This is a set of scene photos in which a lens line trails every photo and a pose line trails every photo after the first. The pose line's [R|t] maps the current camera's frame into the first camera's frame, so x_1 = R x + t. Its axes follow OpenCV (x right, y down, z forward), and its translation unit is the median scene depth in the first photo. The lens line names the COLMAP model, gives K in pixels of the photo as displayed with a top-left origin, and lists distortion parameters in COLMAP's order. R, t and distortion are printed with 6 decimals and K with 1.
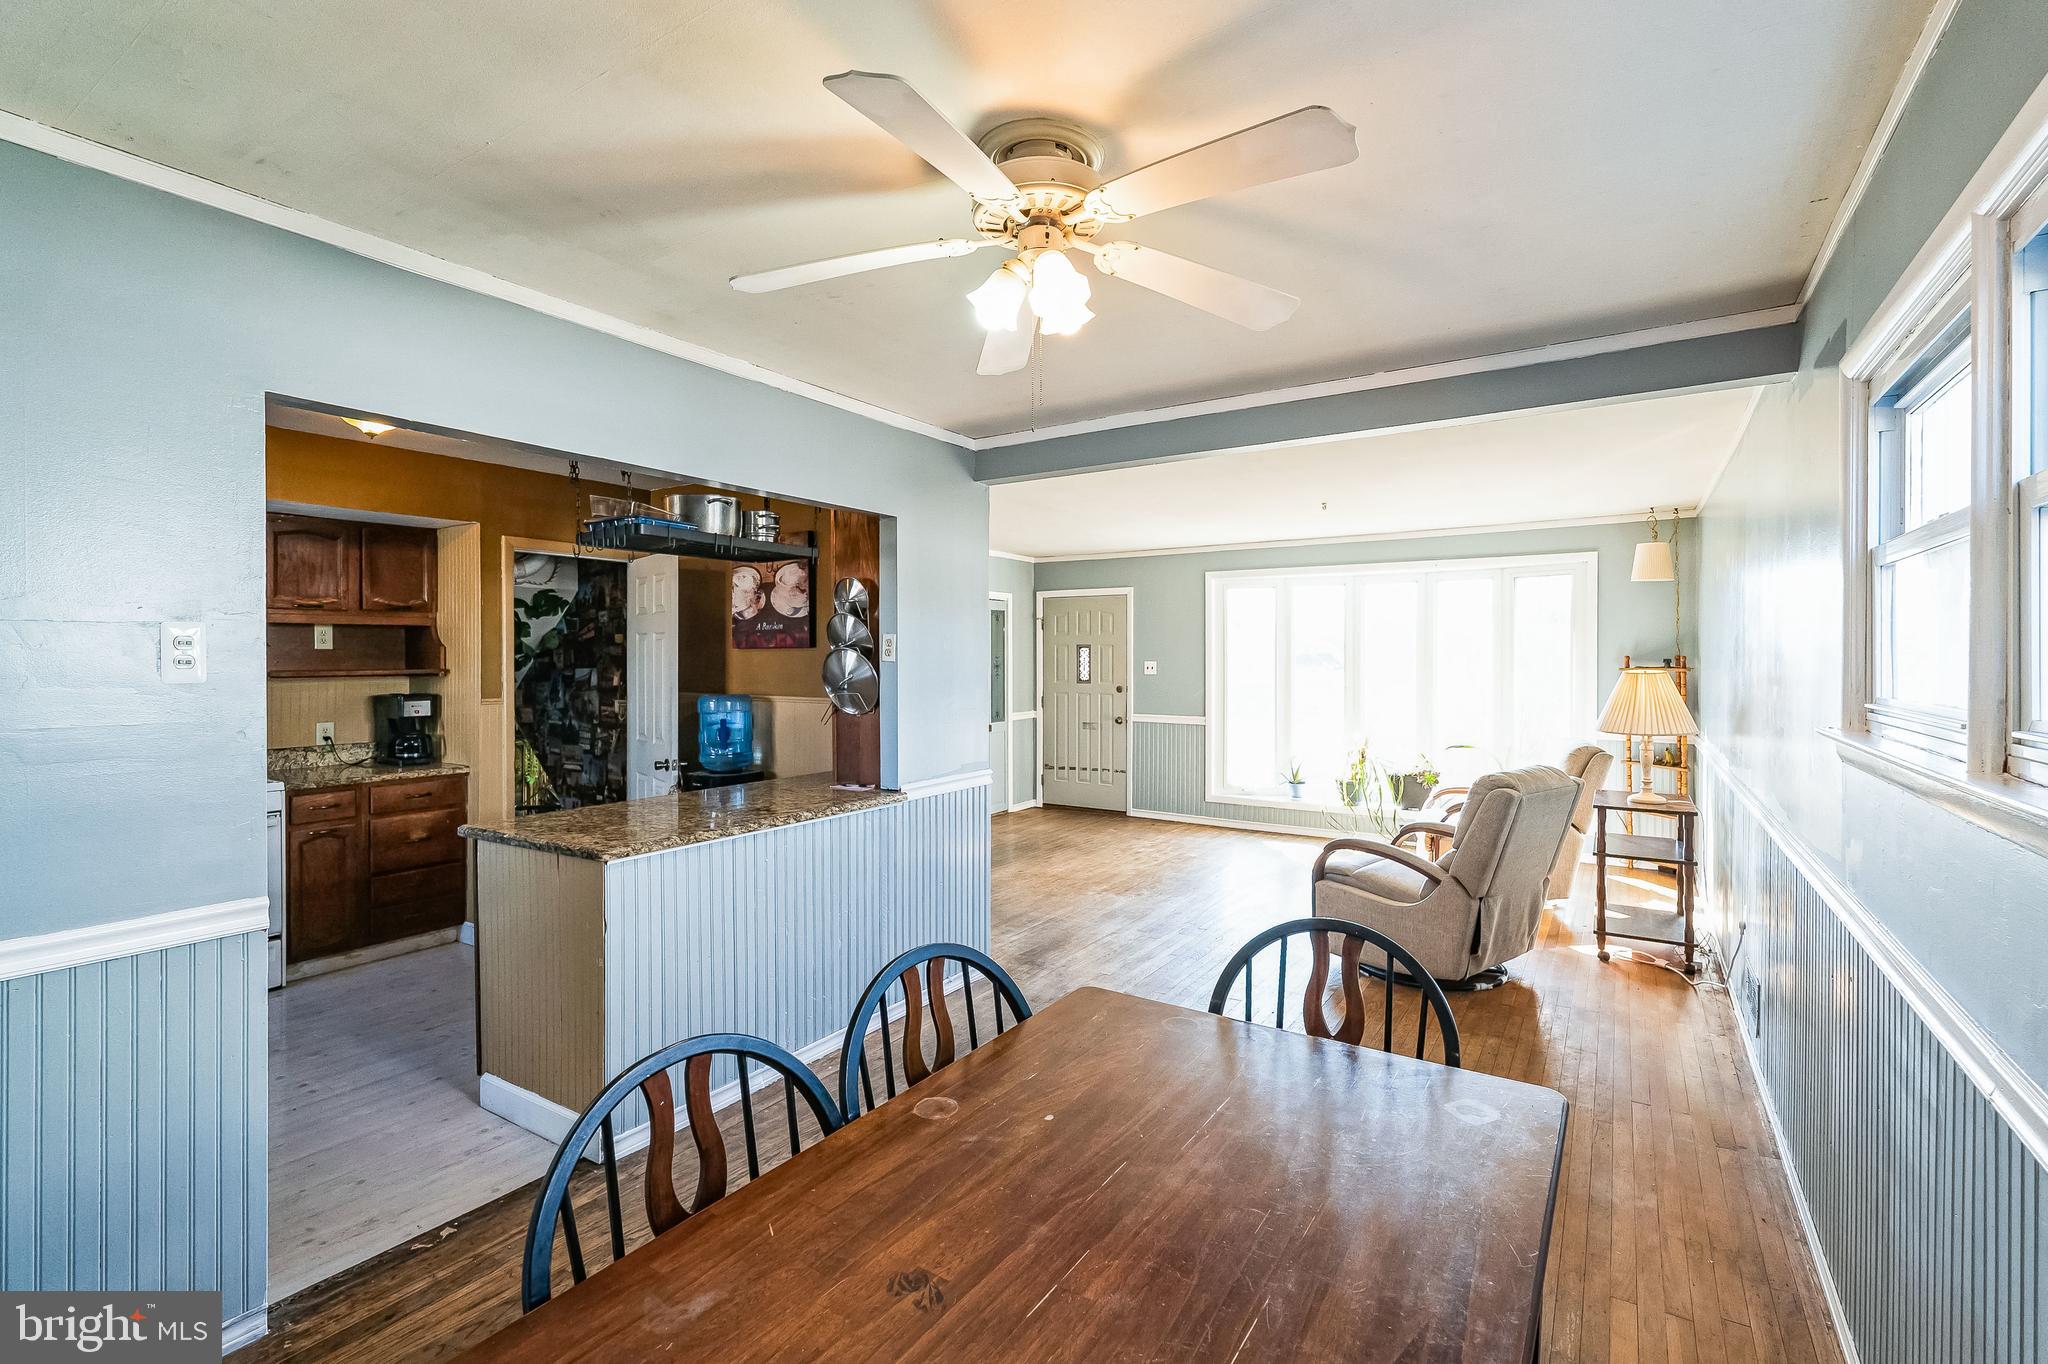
lens RADIAL K [[924.3, 0, 1028.0], [0, 924.3, 658.3], [0, 0, 1]] dist [0.002801, 0.000331]
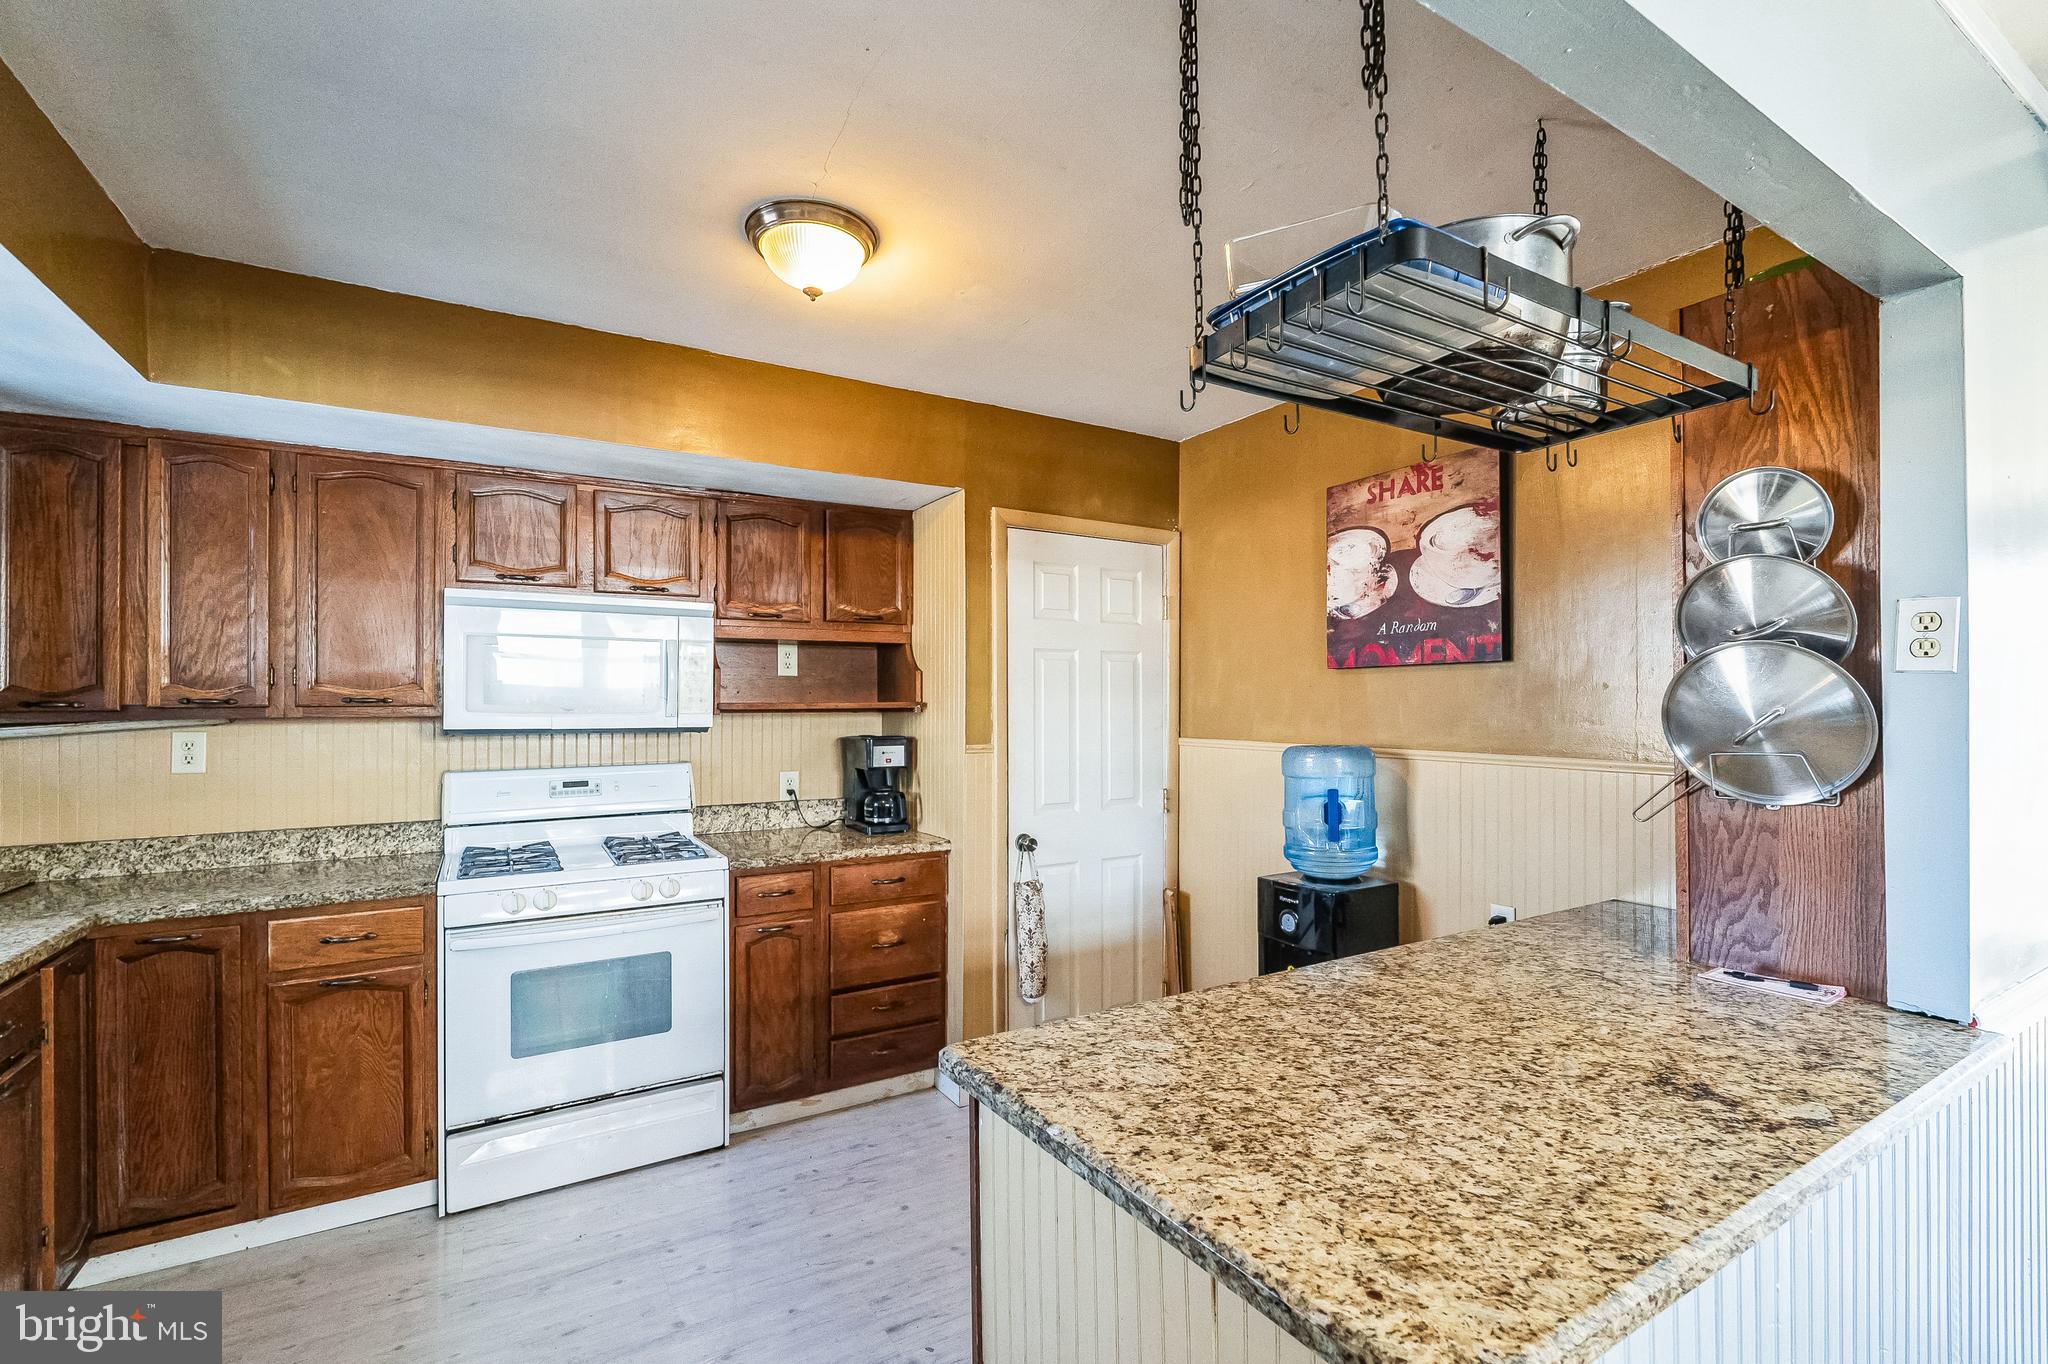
lens RADIAL K [[909.2, 0, 1028.2], [0, 909.2, 714.0], [0, 0, 1]] dist [-0.001014, 0.000037]
pose [[0.899597, 0.005963, -0.436680, -0.253415], [-0.001930, 0.999951, 0.009678, 0.014138], [0.436717, -0.007864, 0.899565, 0.411303]]
